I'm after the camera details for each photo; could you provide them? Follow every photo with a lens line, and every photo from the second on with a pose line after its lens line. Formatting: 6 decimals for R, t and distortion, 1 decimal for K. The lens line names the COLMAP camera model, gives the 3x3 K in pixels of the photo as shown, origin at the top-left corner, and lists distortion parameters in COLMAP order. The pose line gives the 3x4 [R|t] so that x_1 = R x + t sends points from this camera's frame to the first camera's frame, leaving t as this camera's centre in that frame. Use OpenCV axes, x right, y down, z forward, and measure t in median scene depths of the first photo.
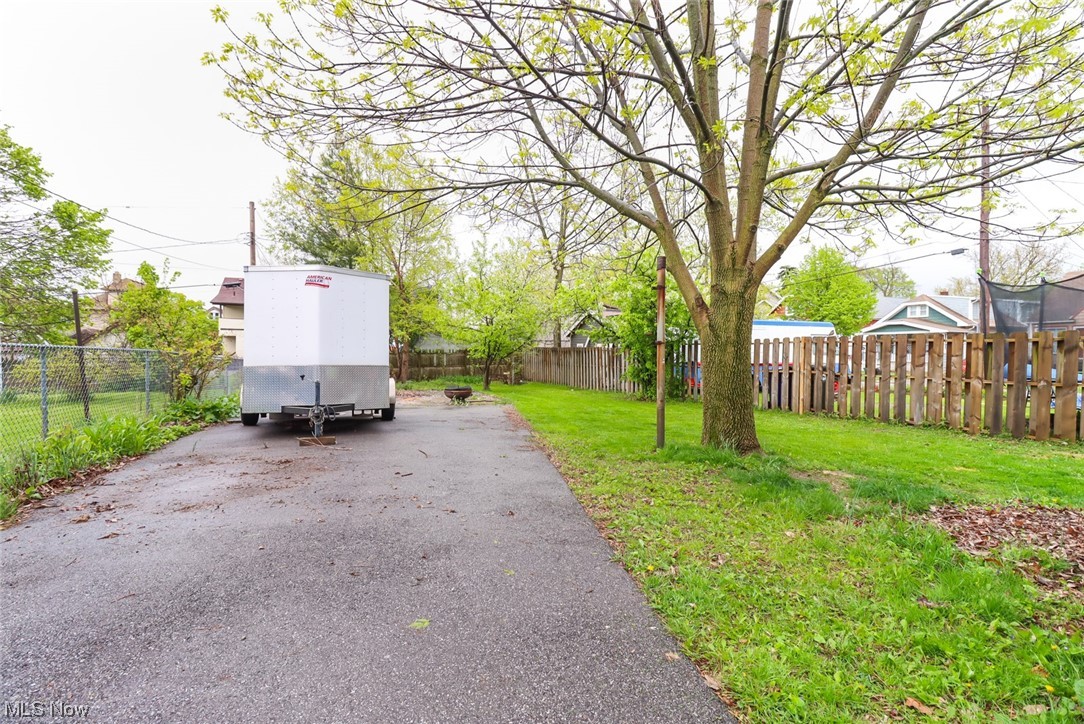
lens RADIAL K [[506.7, 0, 547.0], [0, 506.7, 347.6], [0, 0, 1]] dist [0.015769, -0.014265]
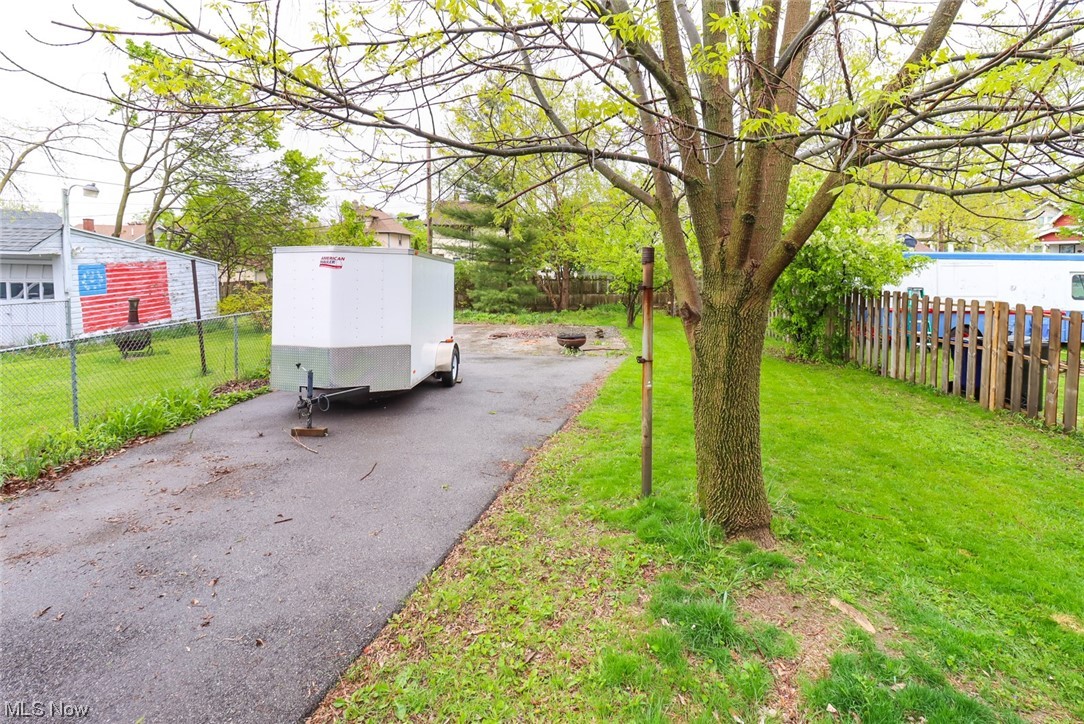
lens RADIAL K [[526.7, 0, 542.8], [0, 526.7, 285.7], [0, 0, 1]] dist [0.013562, -0.007198]
pose [[0.944159, 0.015335, -0.329134, 0.160333], [-0.006215, 0.999567, 0.028744, -0.068062], [0.329433, -0.025093, 0.943846, 0.096957]]
